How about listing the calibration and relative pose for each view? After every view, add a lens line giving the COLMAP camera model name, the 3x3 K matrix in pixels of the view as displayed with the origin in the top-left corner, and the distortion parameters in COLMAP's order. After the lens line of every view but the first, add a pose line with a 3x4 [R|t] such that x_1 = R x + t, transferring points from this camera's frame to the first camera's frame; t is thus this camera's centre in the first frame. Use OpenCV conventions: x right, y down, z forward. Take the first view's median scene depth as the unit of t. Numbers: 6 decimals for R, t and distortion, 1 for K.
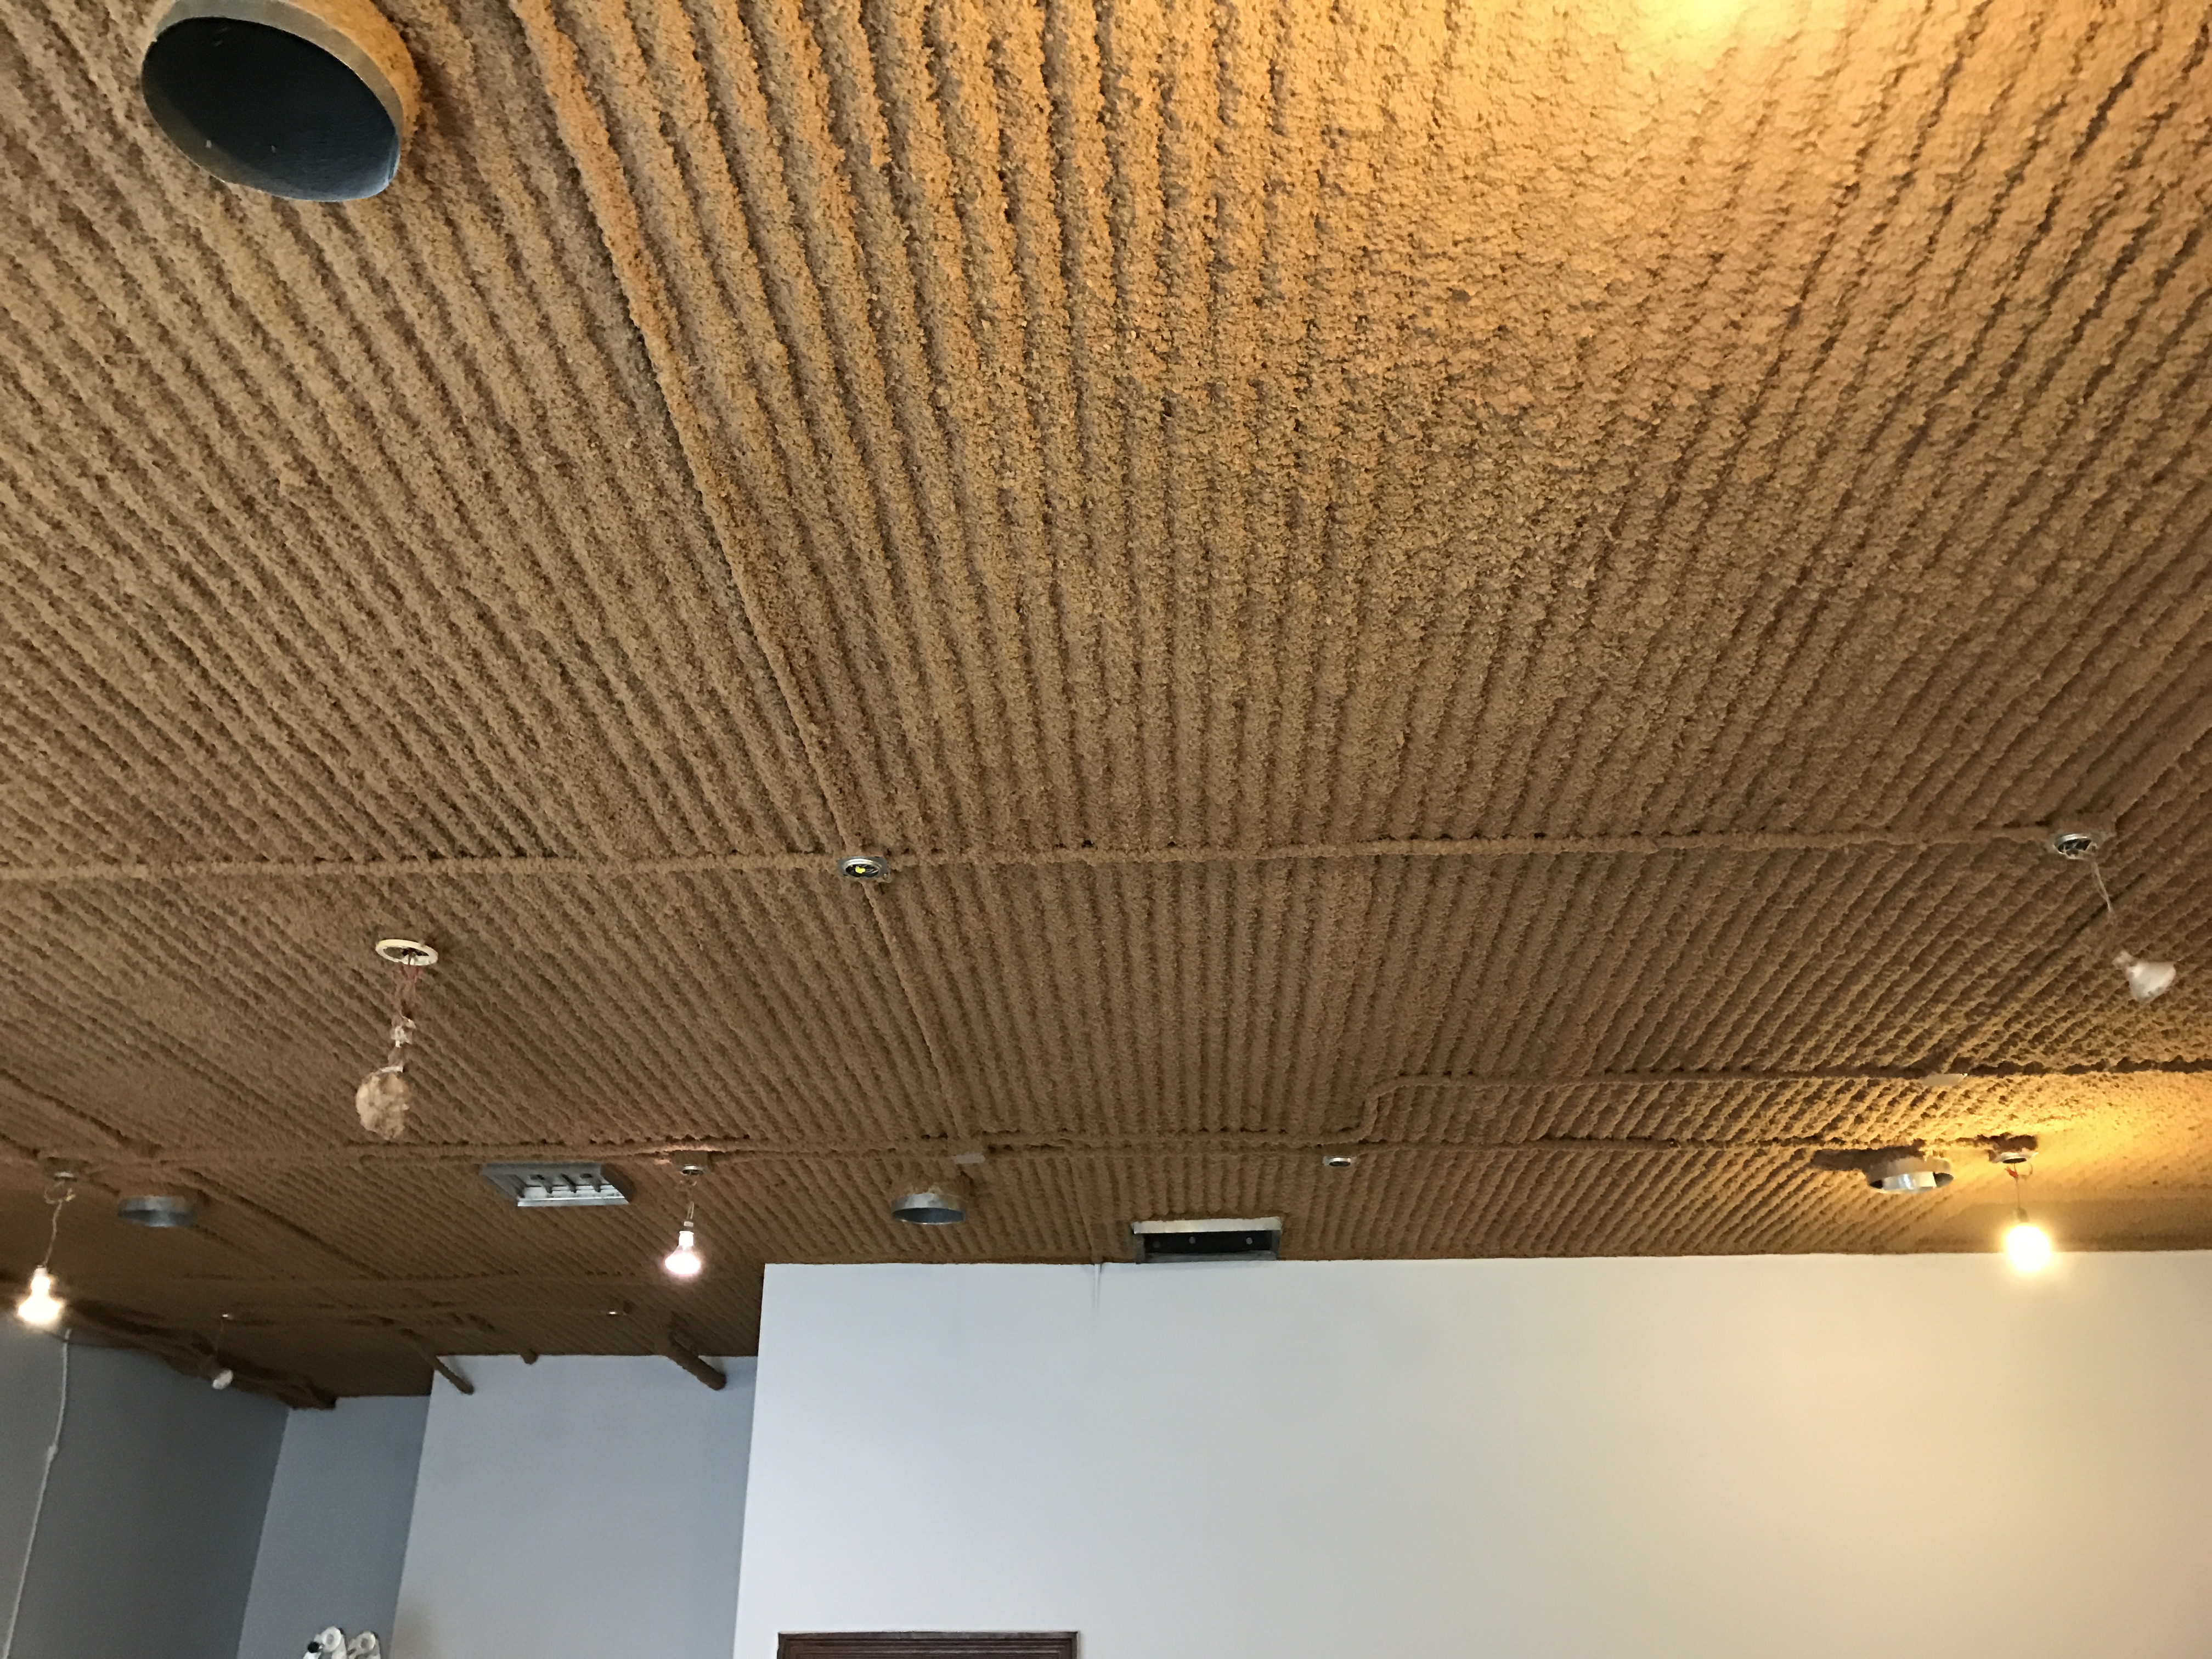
lens RADIAL K [[1833.2, 0, 1094.9], [0, 1833.2, 828.9], [0, 0, 1]] dist [0.041411, -0.060881]
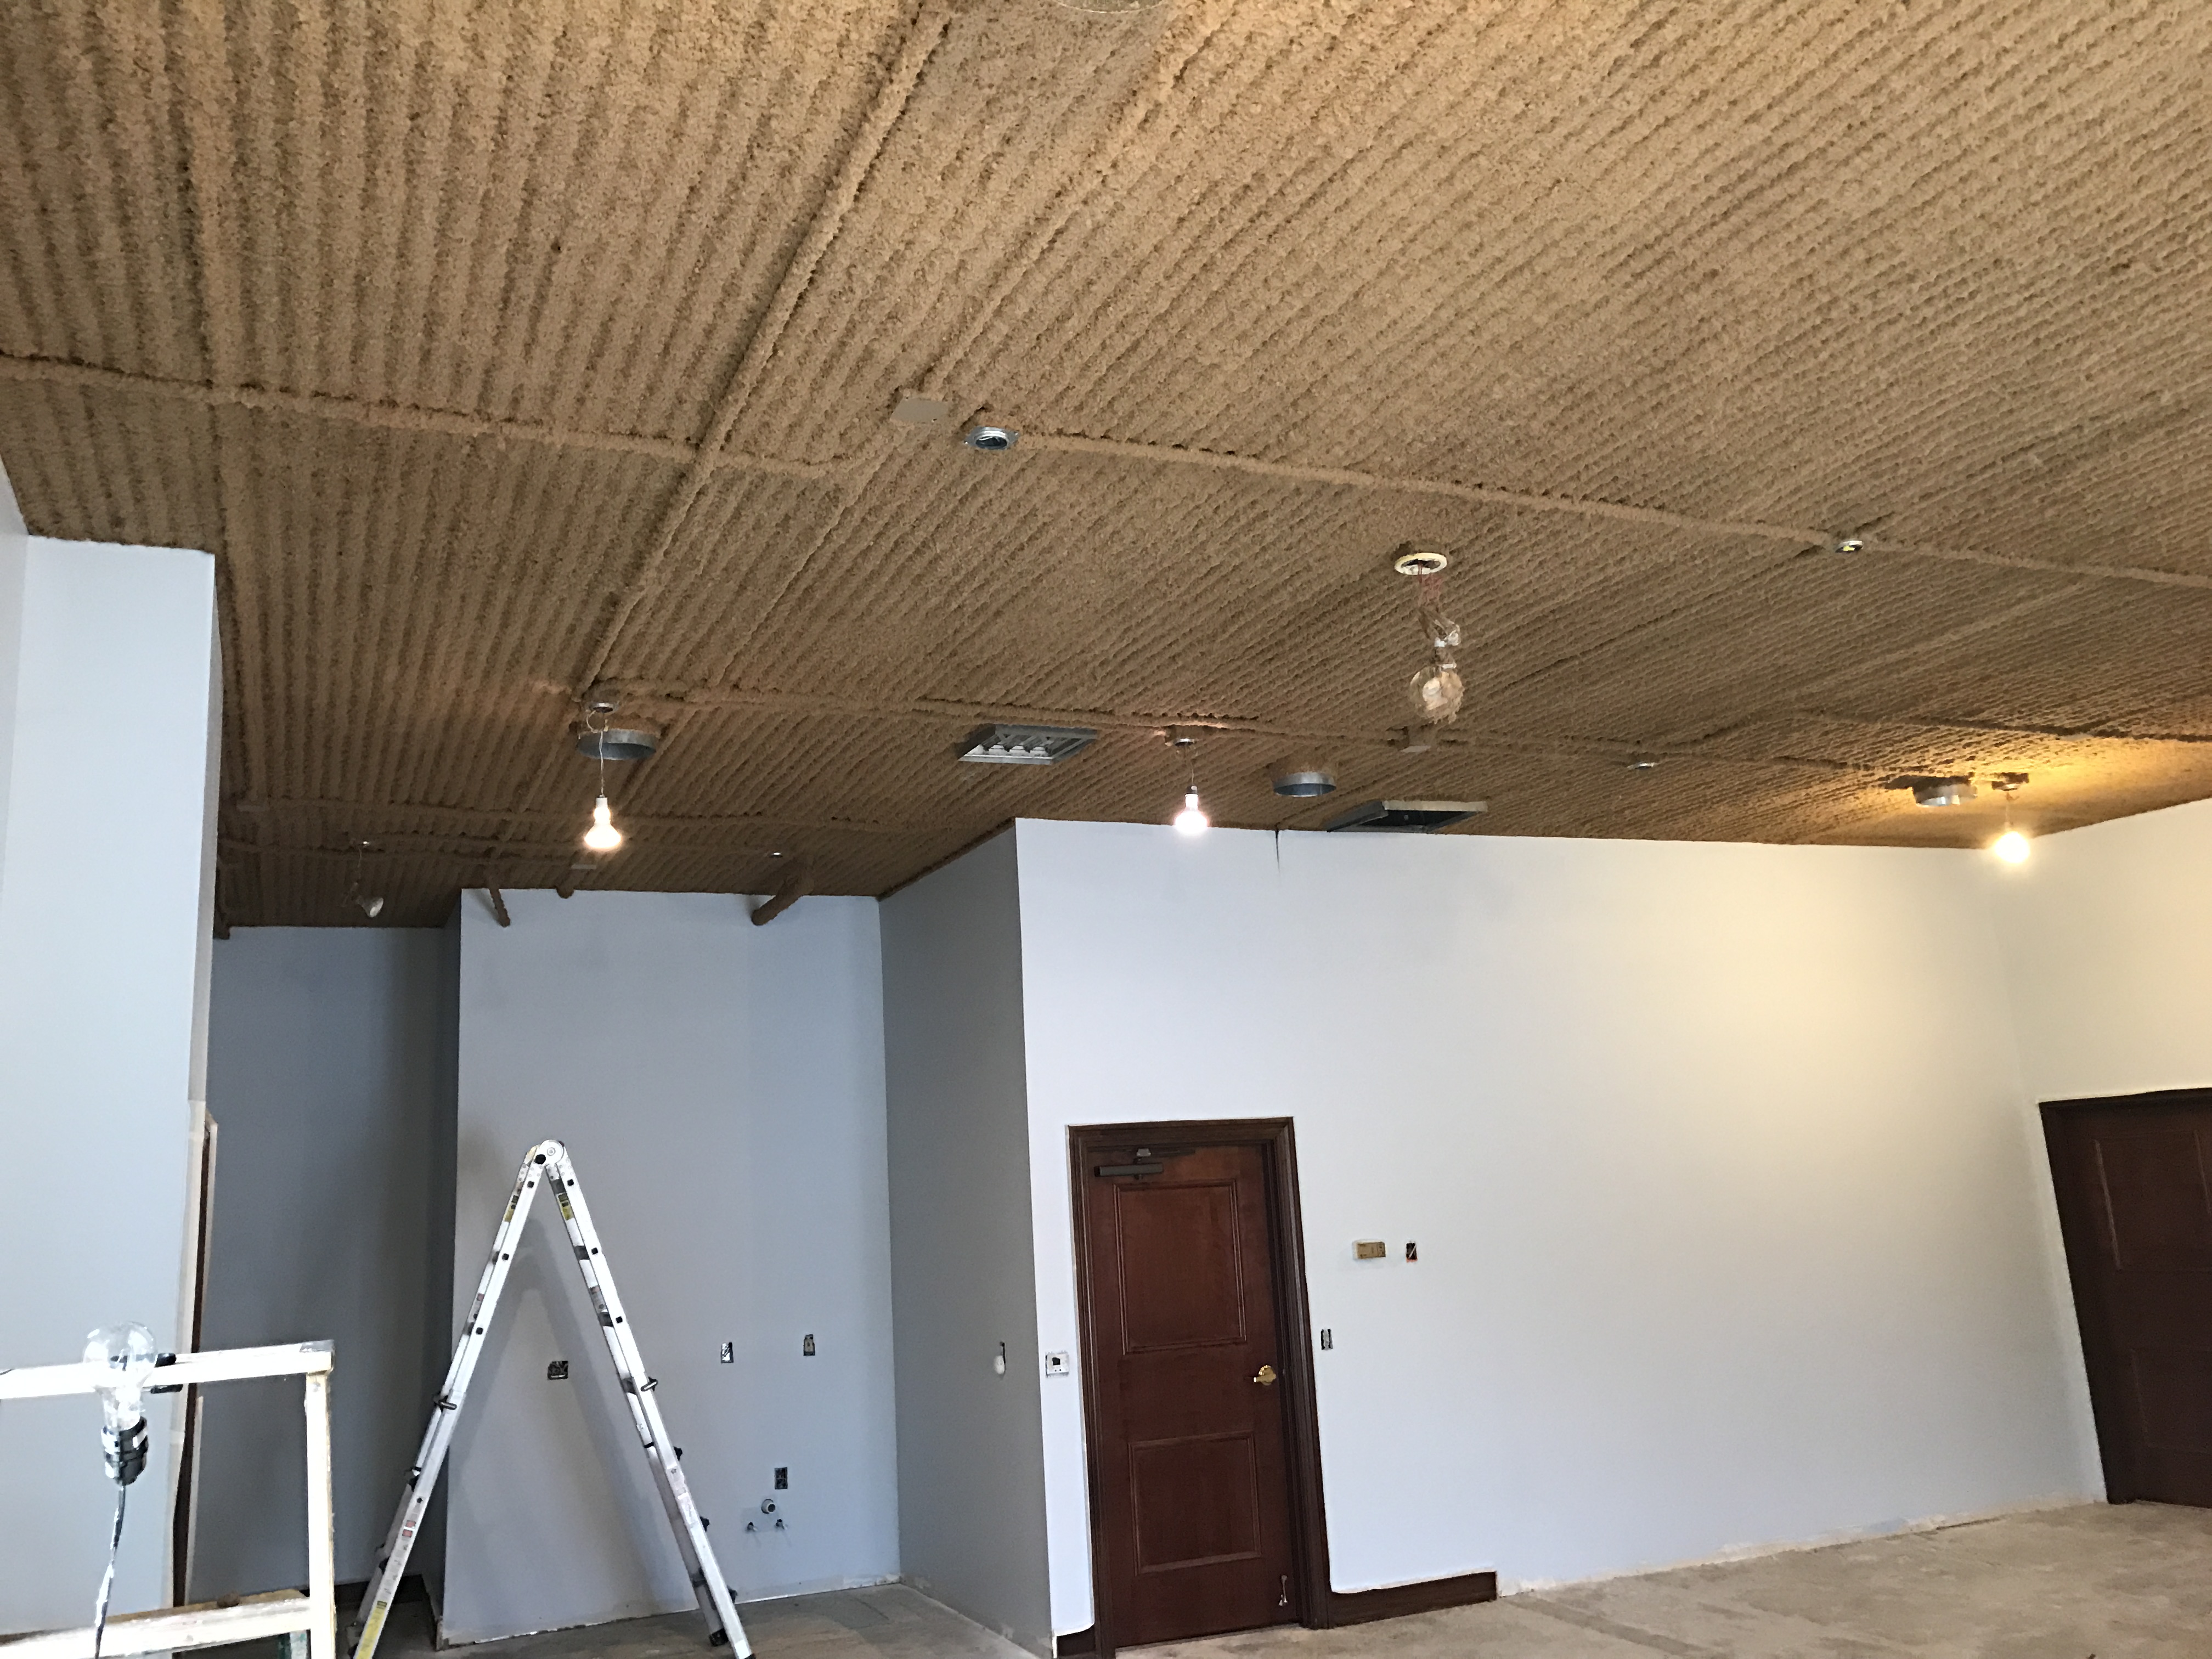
lens RADIAL K [[1809.2, 0, 1068.4], [0, 1809.2, 808.0], [0, 0, 1]] dist [0.064509, -0.087472]
pose [[0.898309, 0.043297, 0.437225, -0.786912], [-0.142154, 0.970249, 0.195984, 0.017685], [-0.415732, -0.238208, 0.877738, 0.046646]]
